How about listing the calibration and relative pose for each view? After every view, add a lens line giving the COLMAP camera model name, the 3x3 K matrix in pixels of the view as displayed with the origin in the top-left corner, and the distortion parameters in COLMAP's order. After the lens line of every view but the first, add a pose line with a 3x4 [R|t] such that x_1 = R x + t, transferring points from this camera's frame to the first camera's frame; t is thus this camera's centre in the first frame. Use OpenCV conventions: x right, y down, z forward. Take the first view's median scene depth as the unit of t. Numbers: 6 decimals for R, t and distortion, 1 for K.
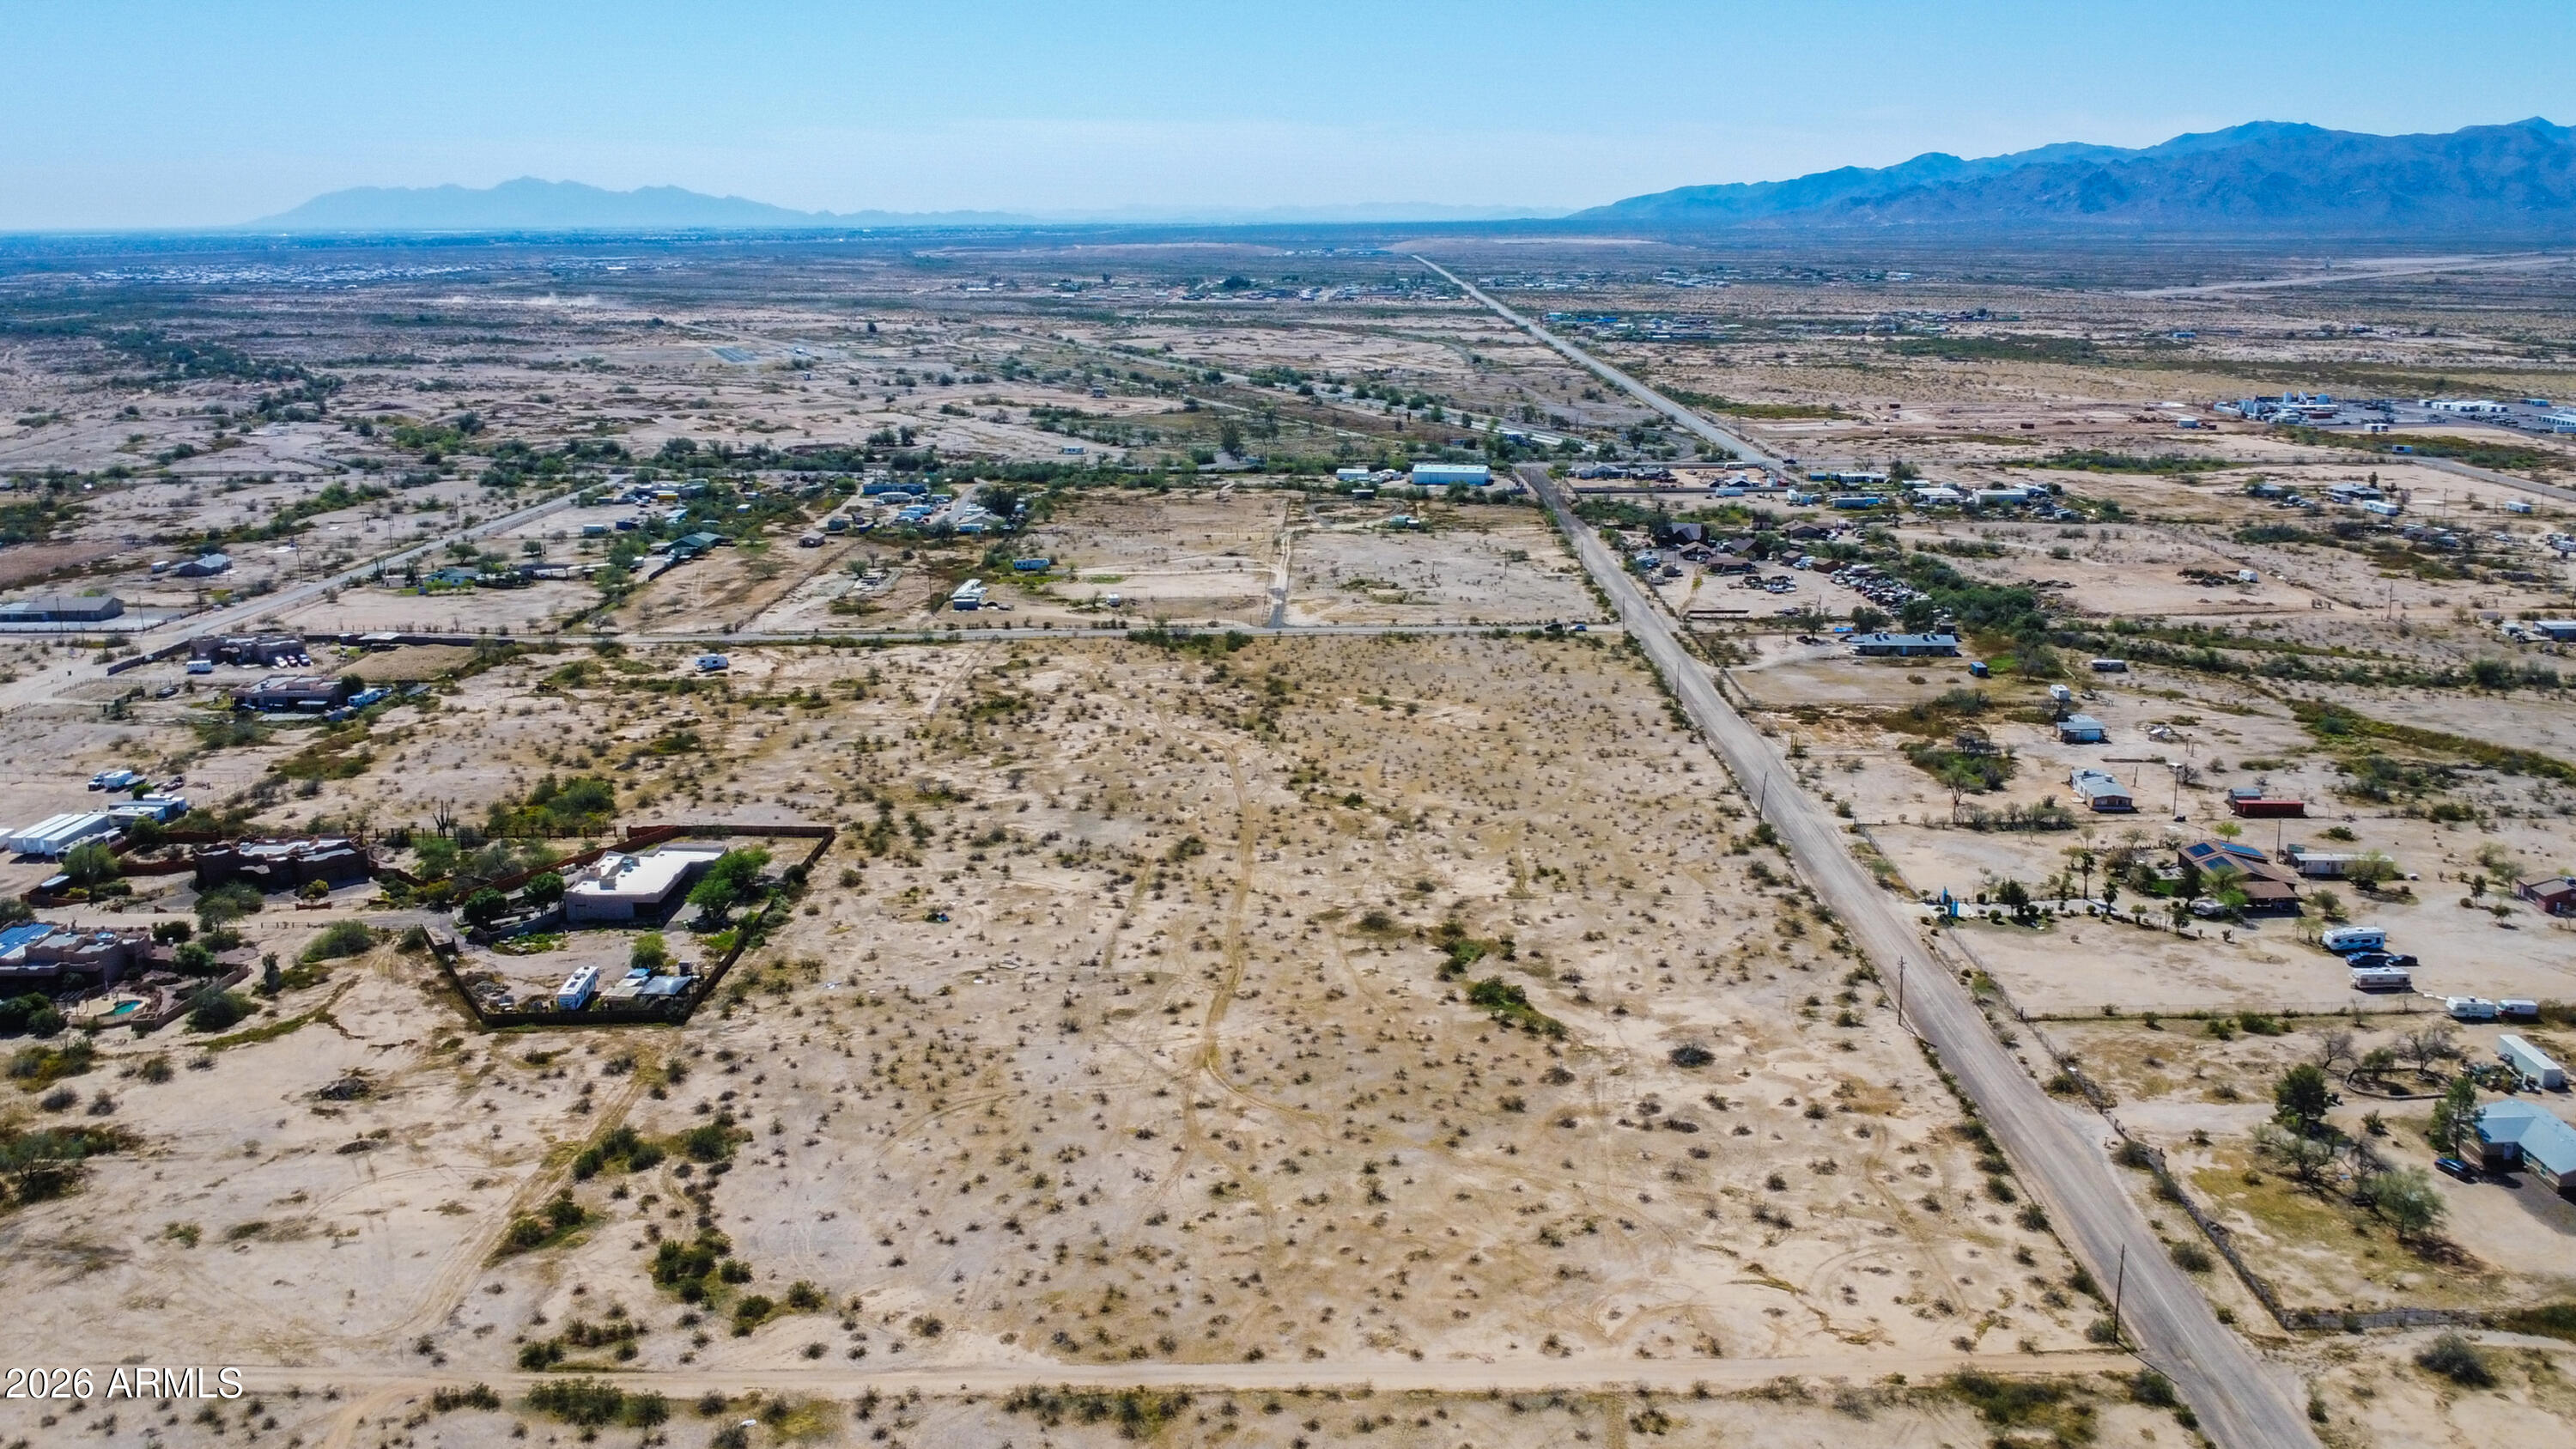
lens RADIAL K [[2149.5, 0, 1357.1], [0, 2149.5, 717.3], [0, 0, 1]] dist [-0.028037, -0.018440]
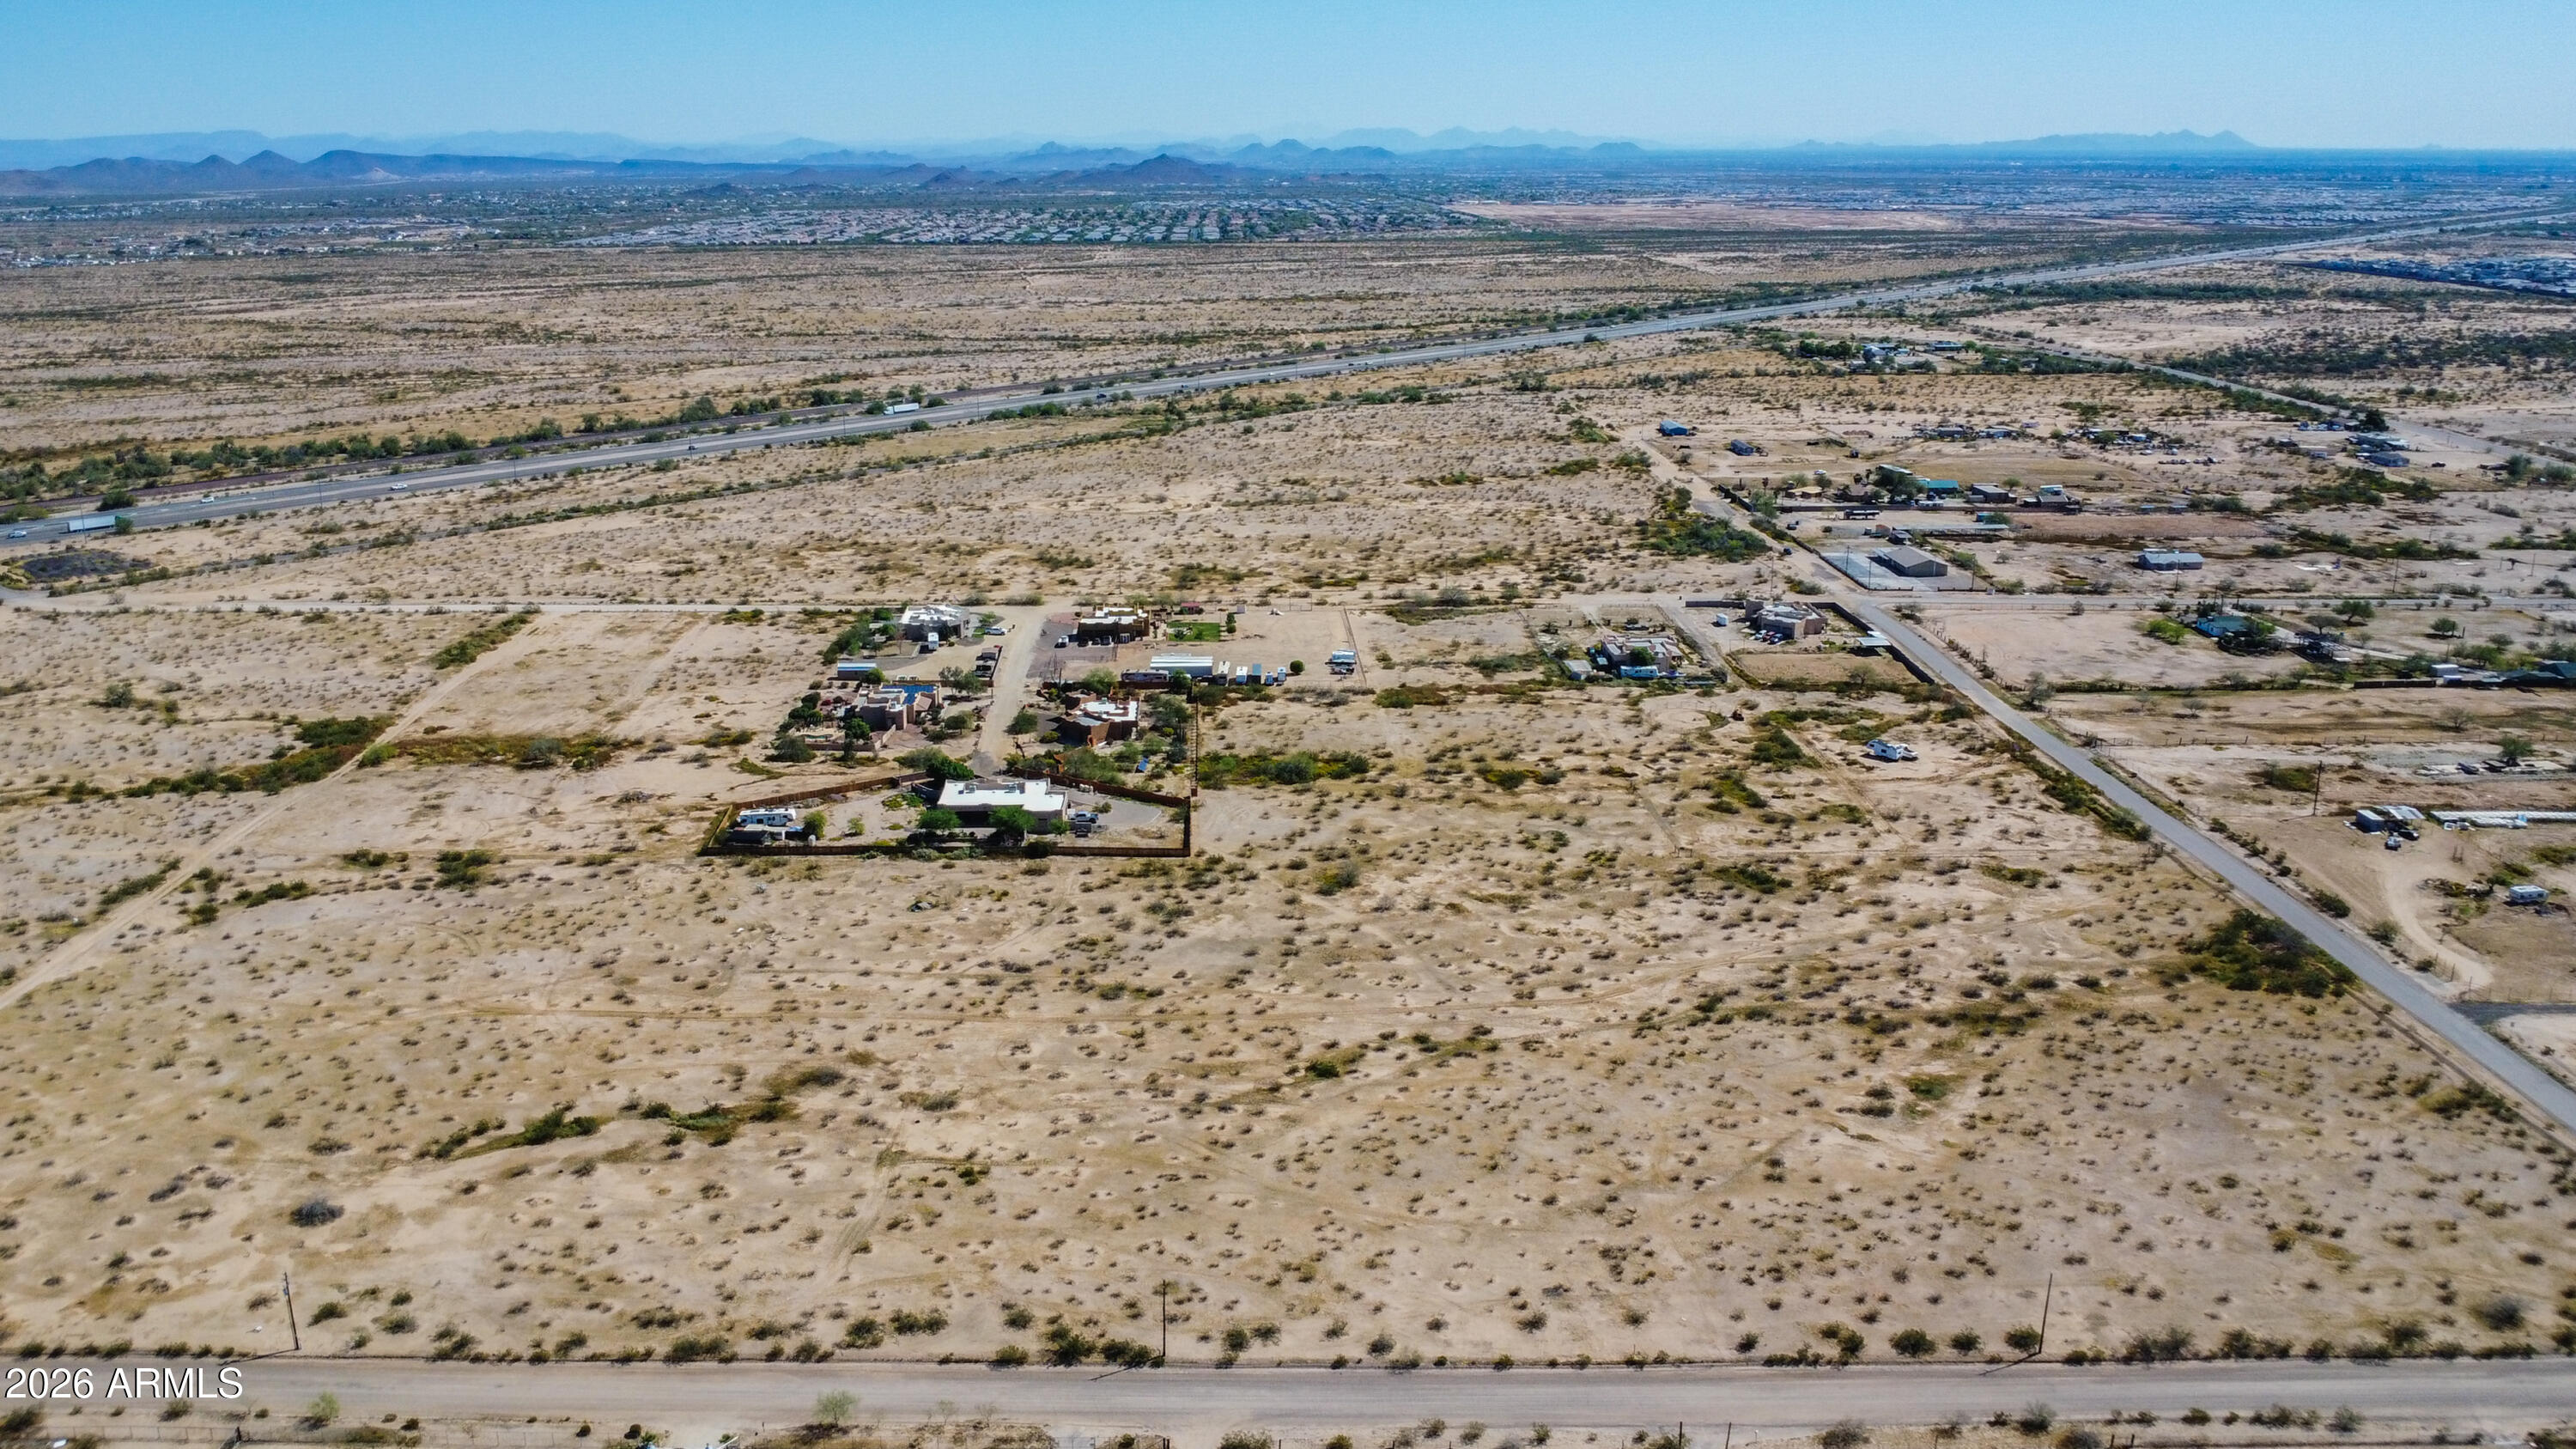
lens RADIAL K [[1985.8, 0, 1212.3], [0, 1985.8, 721.4], [0, 0, 1]] dist [-0.032366, -0.003002]
pose [[-0.014185, 0.279006, -0.960184, 0.785255], [-0.220333, 0.935805, 0.275177, -0.322548], [0.975321, 0.215464, 0.048200, 1.080033]]
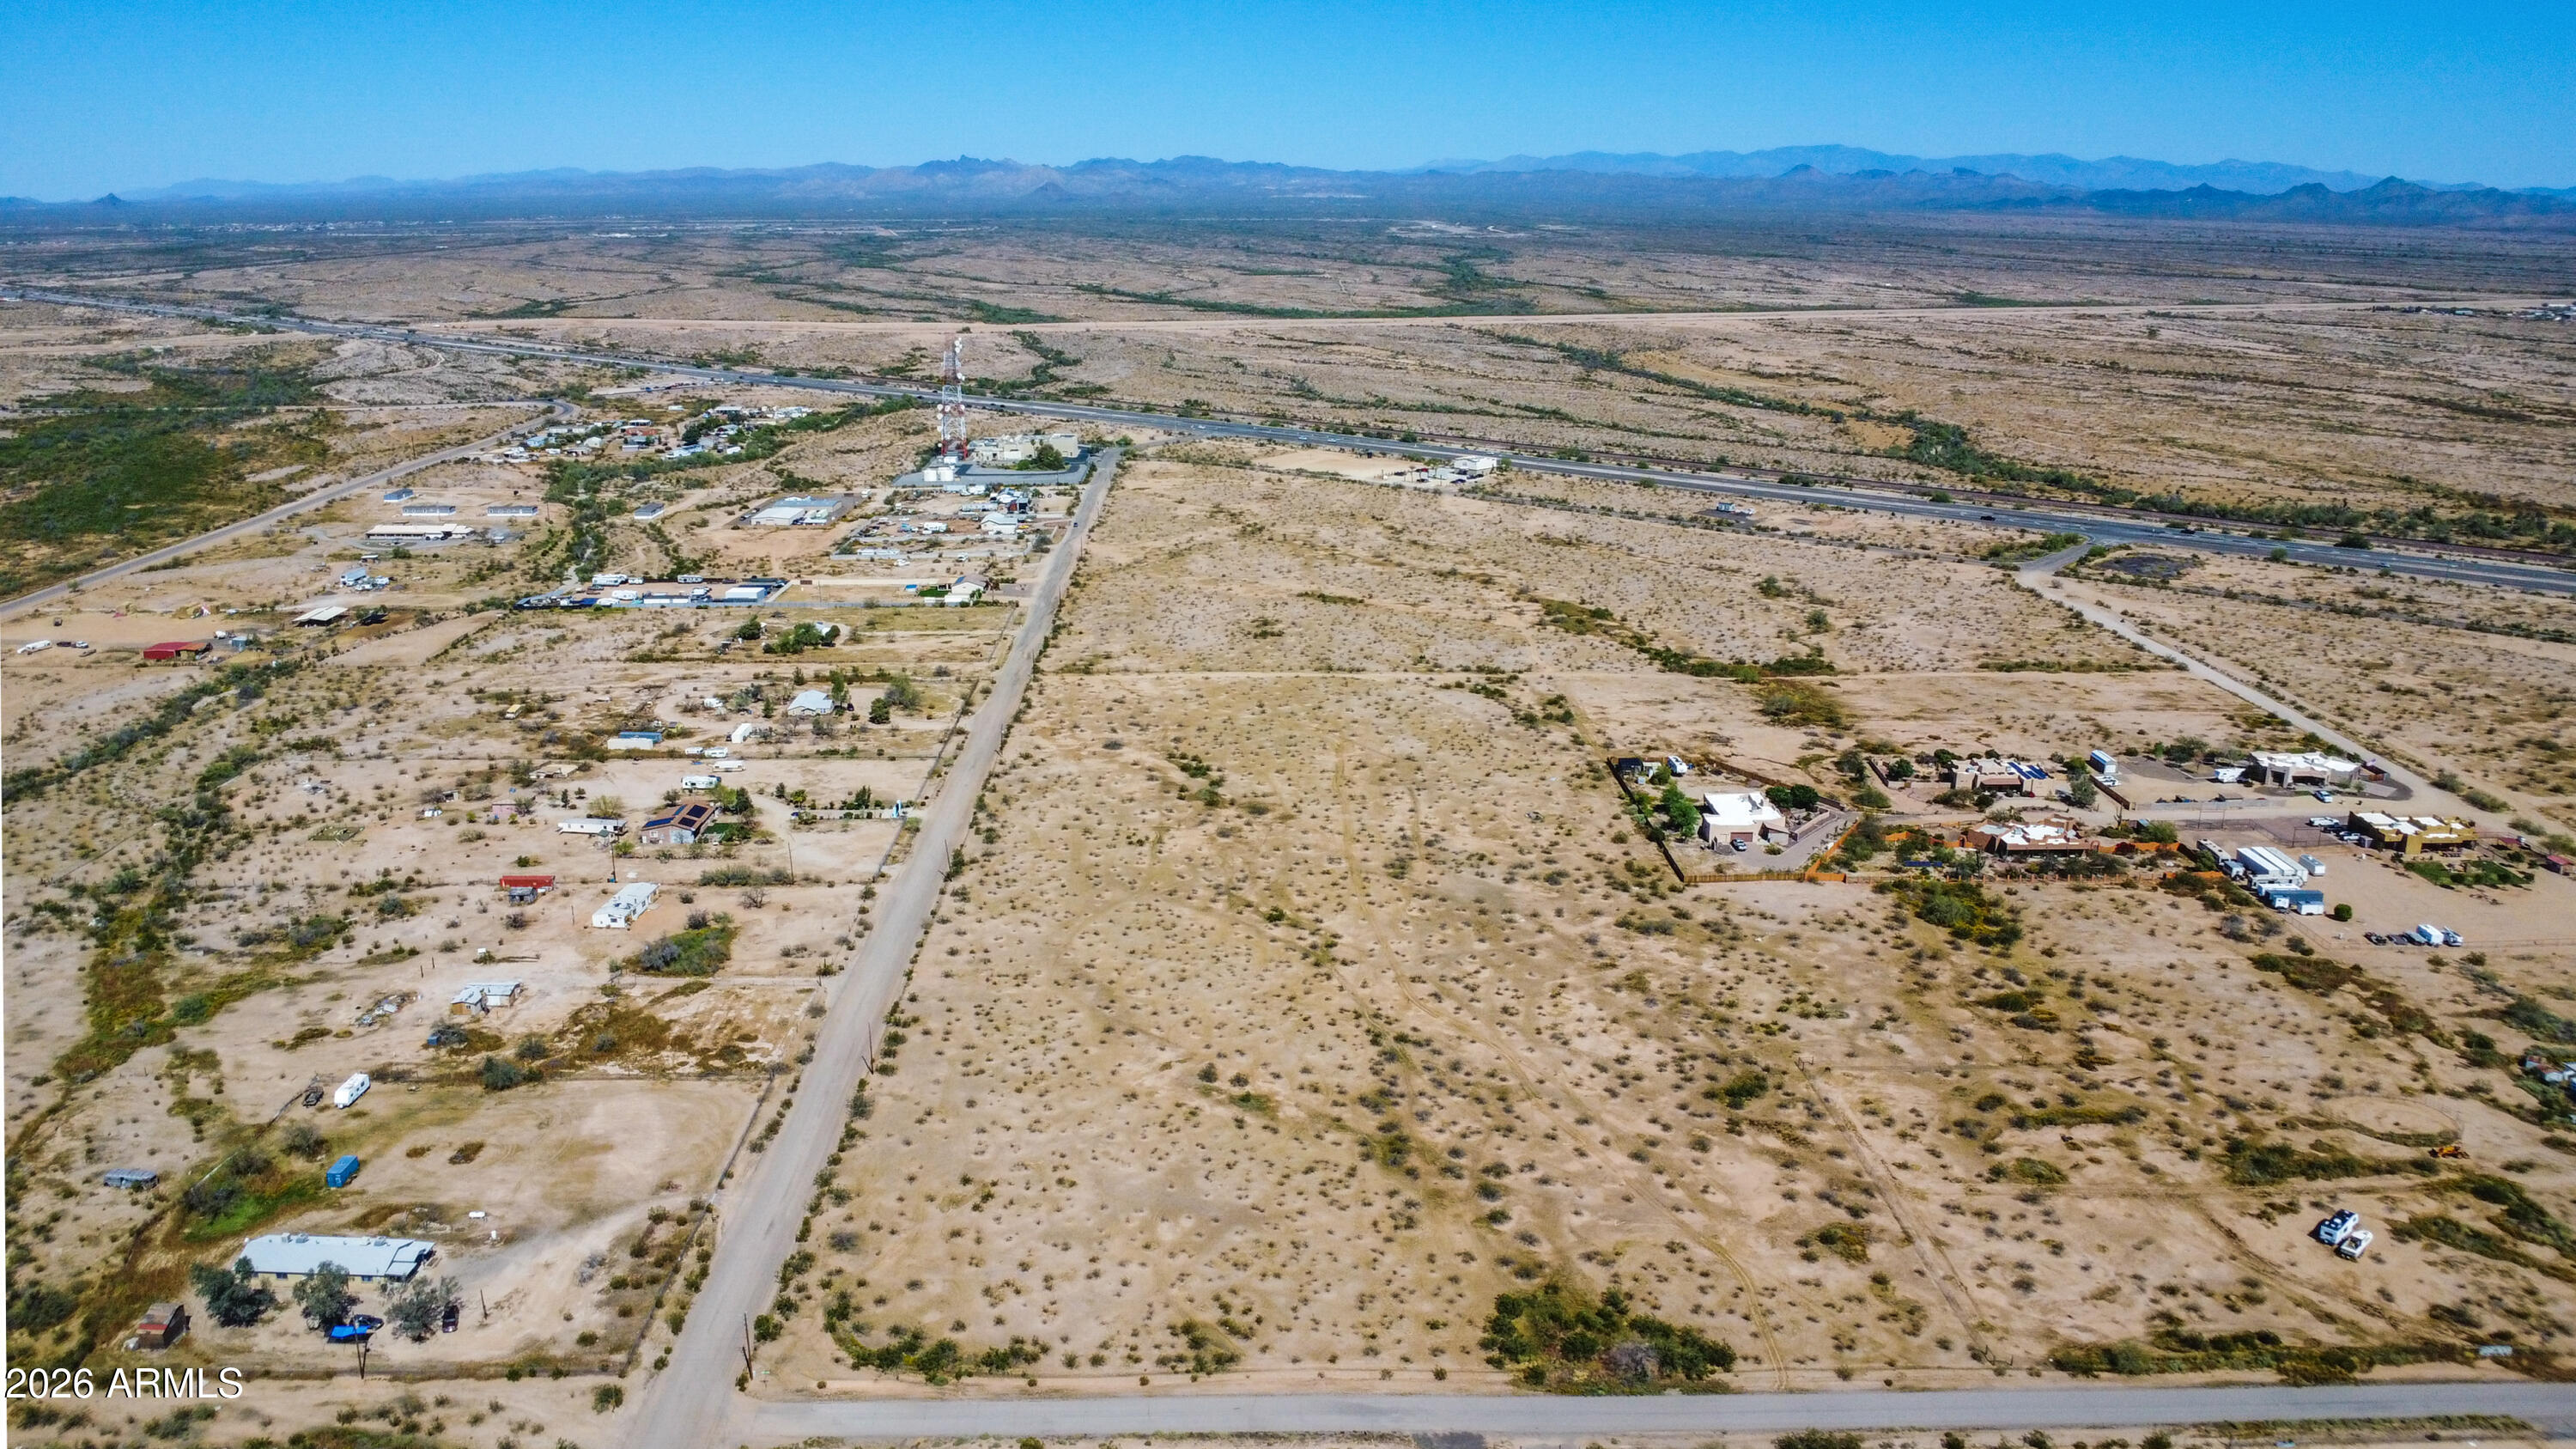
lens RADIAL K [[1943.7, 0, 1265.3], [0, 1943.7, 714.5], [0, 0, 1]] dist [-0.027515, -0.012878]
pose [[-0.999973, 0.002663, -0.006795, 0.012229], [-0.000873, 0.880746, 0.473588, -0.655187], [0.007246, 0.473582, -0.880720, 2.233892]]
